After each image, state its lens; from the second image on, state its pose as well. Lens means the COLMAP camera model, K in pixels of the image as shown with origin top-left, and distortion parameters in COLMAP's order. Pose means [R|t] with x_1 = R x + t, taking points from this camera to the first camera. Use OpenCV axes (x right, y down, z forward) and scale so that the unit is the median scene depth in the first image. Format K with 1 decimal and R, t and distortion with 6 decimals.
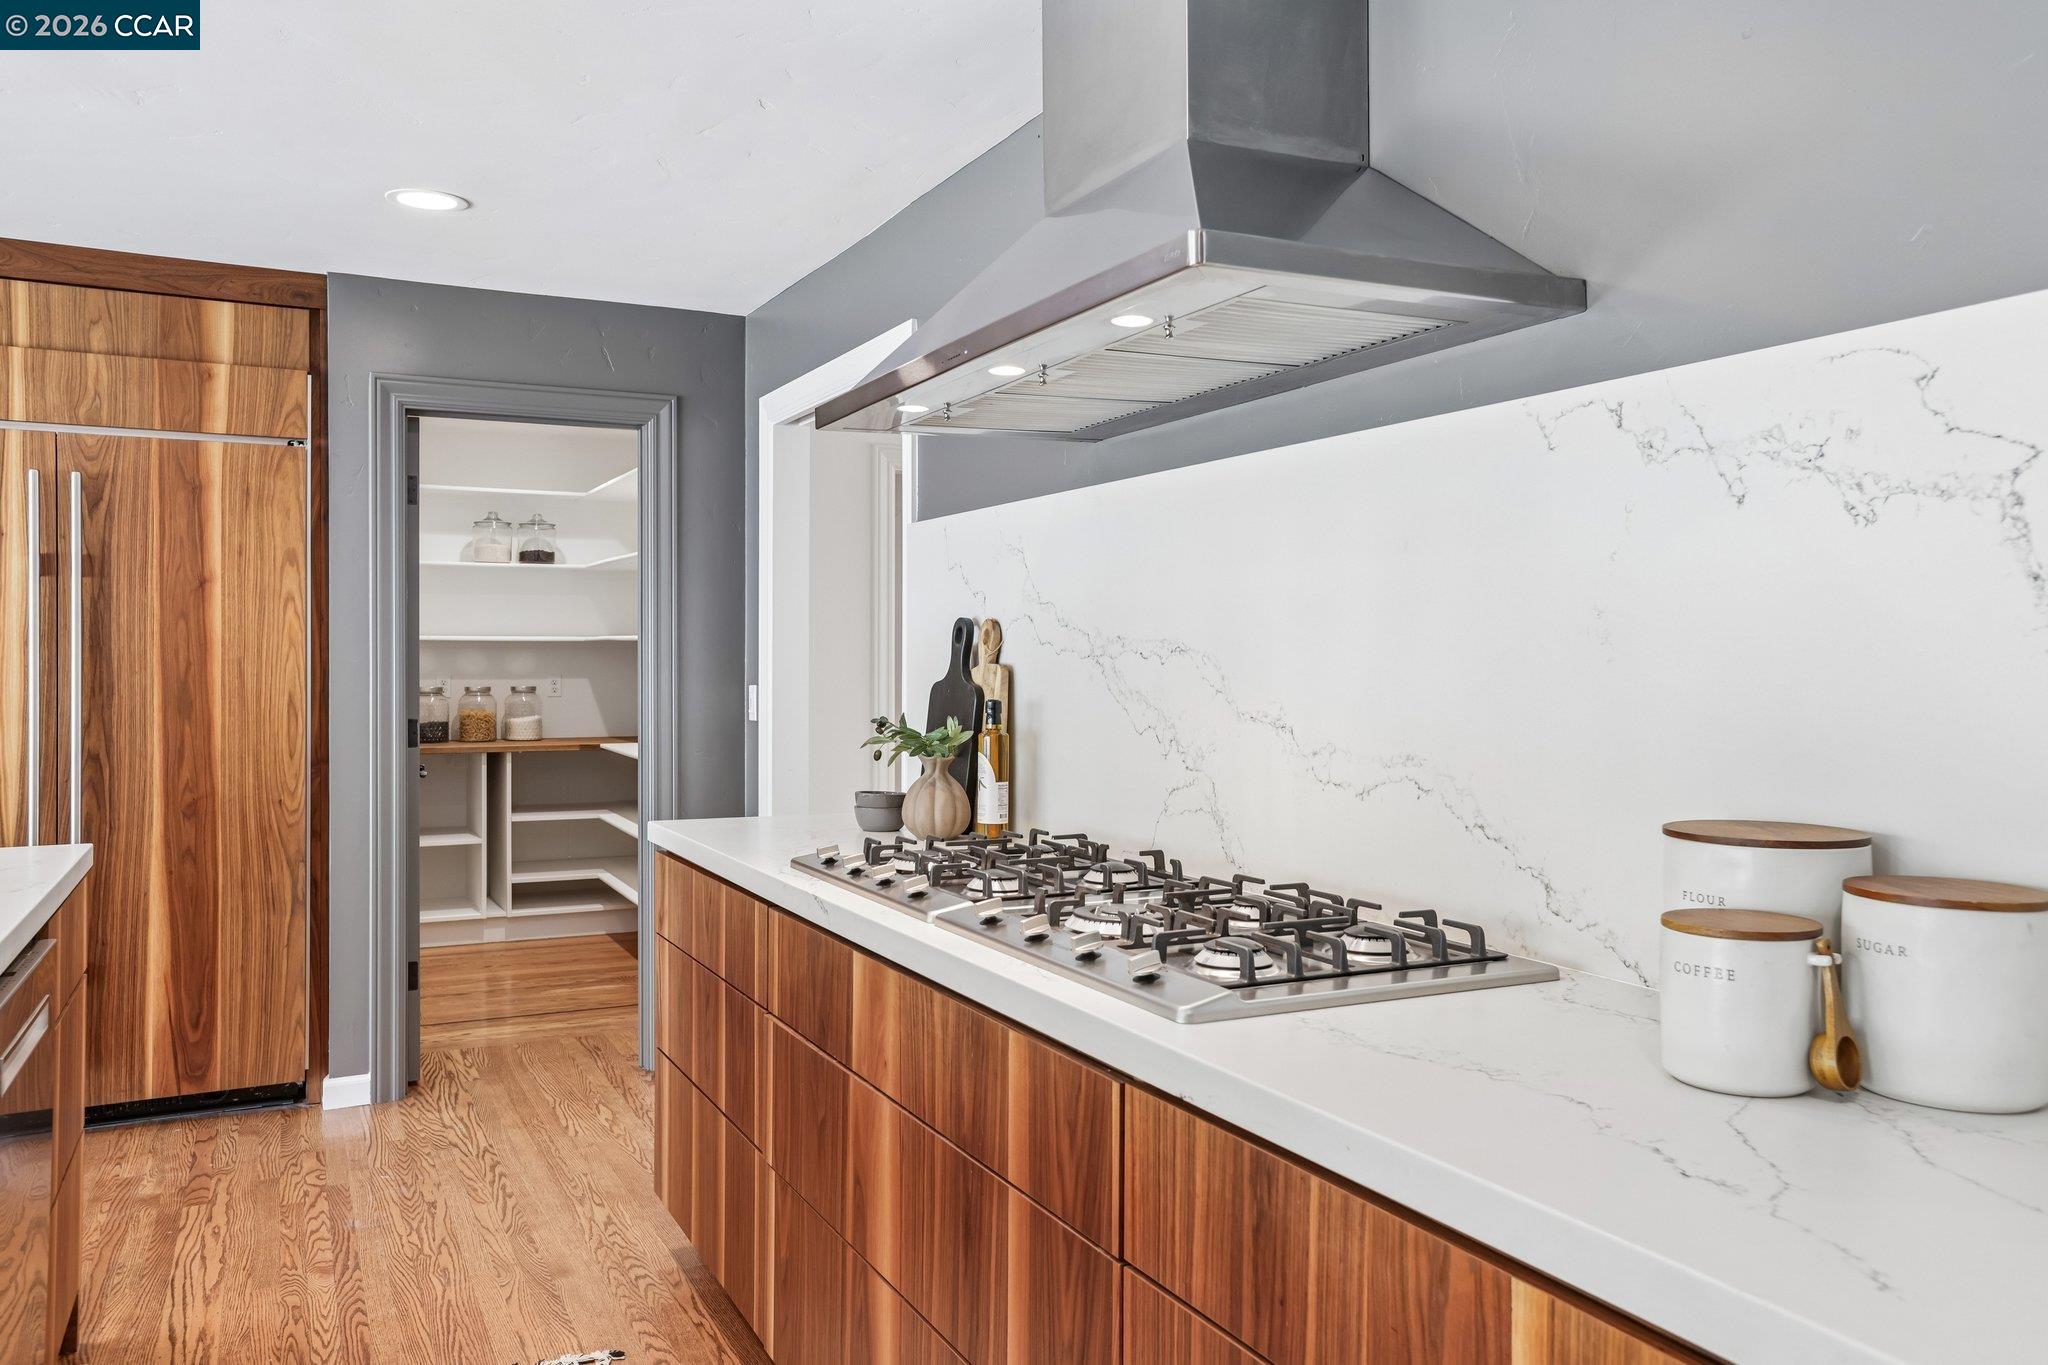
lens RADIAL K [[1490.6, 0, 1024.0], [0, 1490.6, 682.5], [0, 0, 1]] dist [-0.000557, 0.000948]
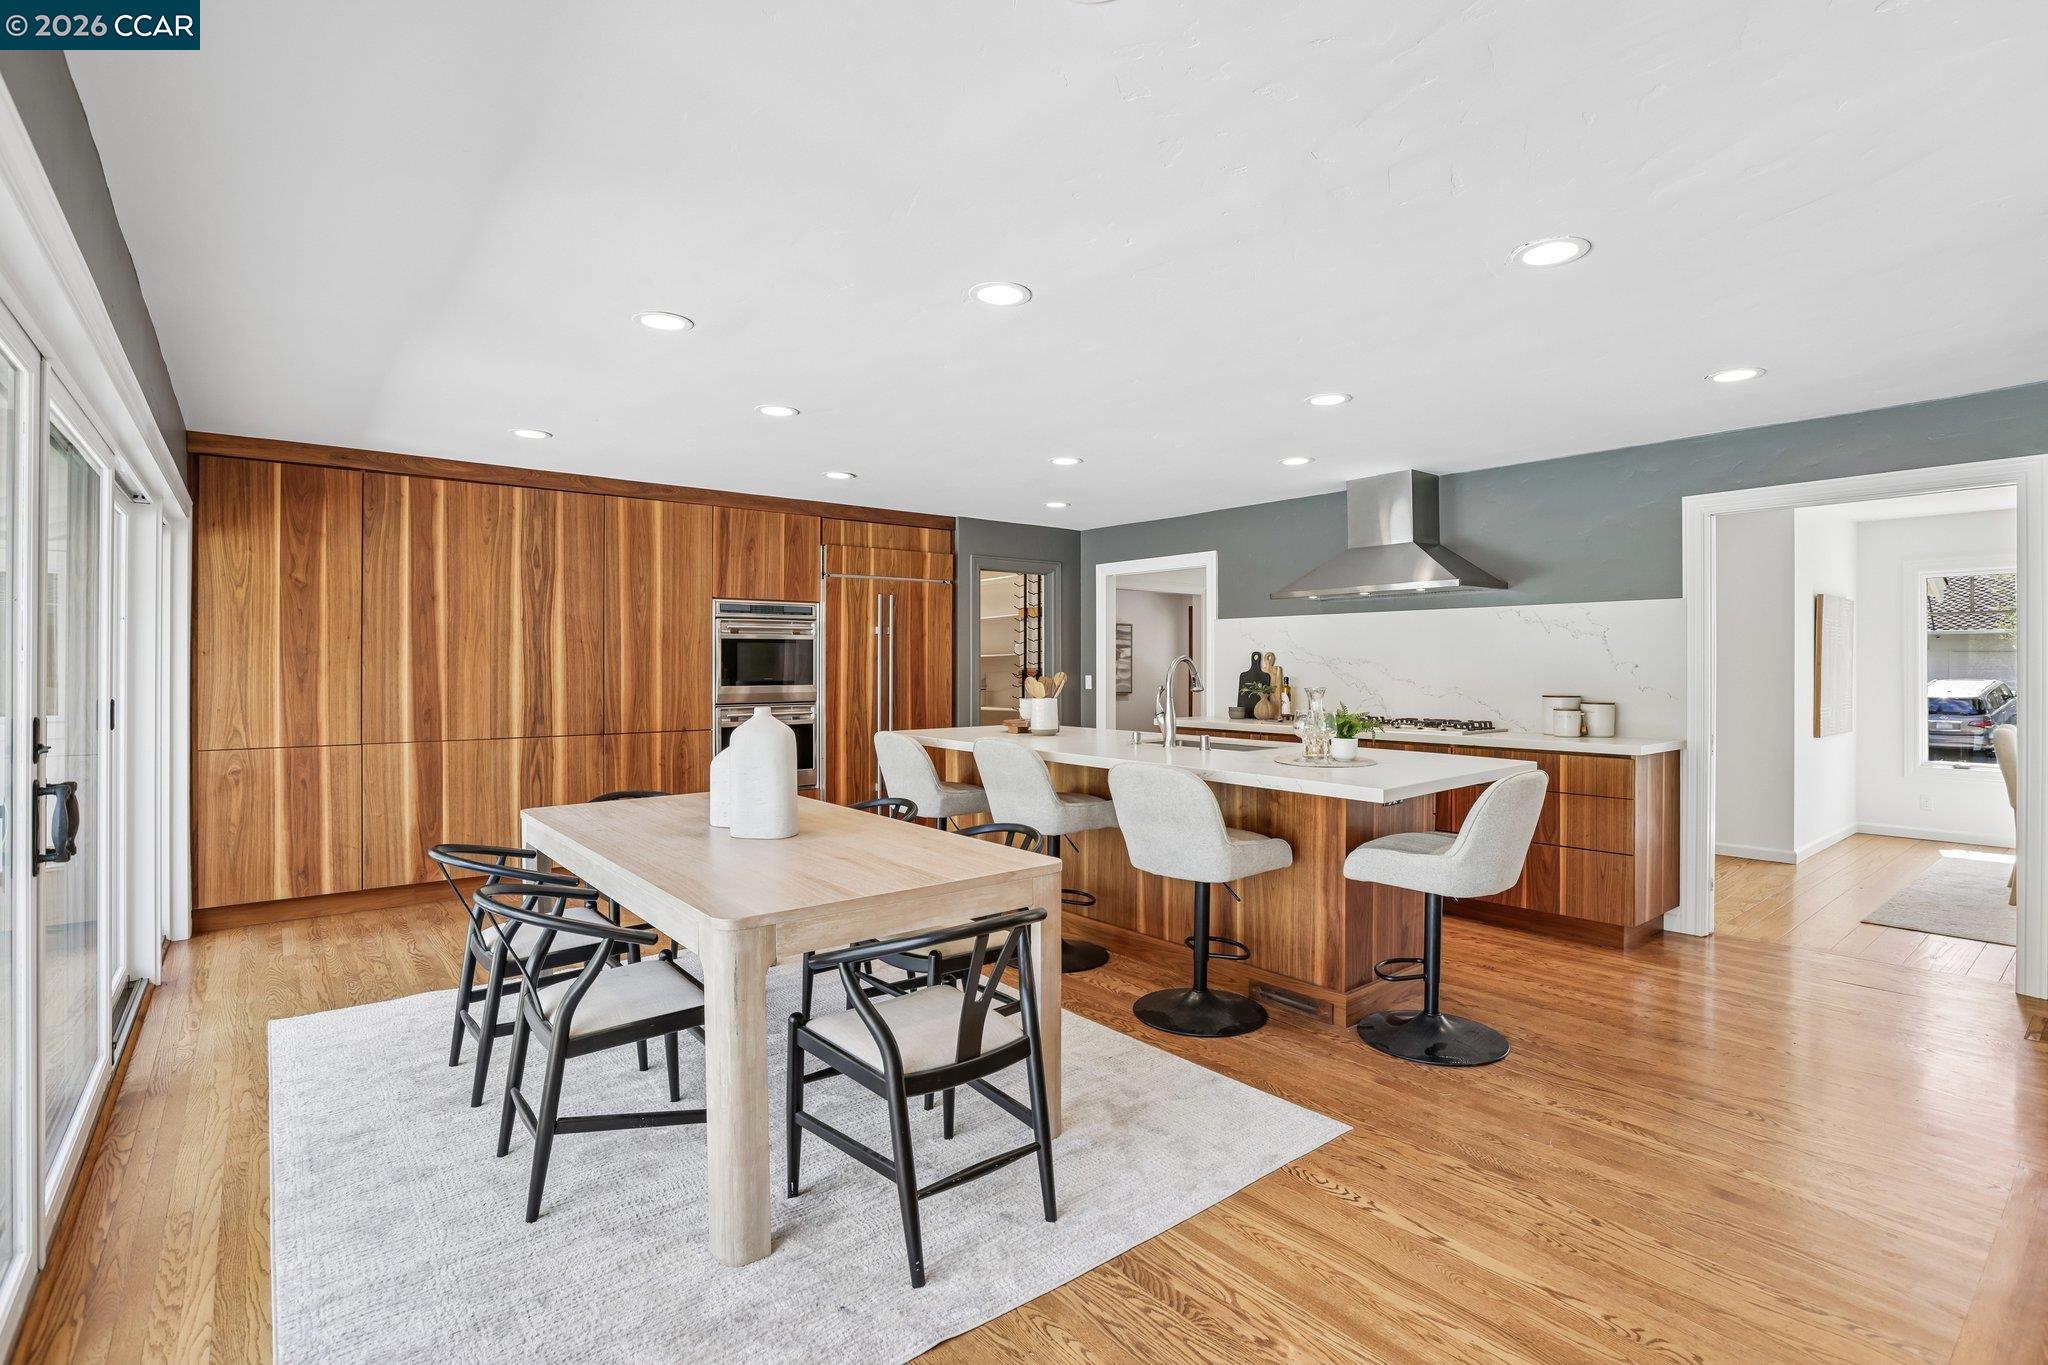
lens RADIAL K [[953.7, 0, 1021.7], [0, 953.7, 671.9], [0, 0, 1]] dist [-0.066207, 0.027260]
pose [[0.978427, -0.003322, 0.206565, -0.724946], [0.005576, 0.999931, -0.010328, 0.013468], [-0.206517, 0.011257, 0.978378, -0.659247]]
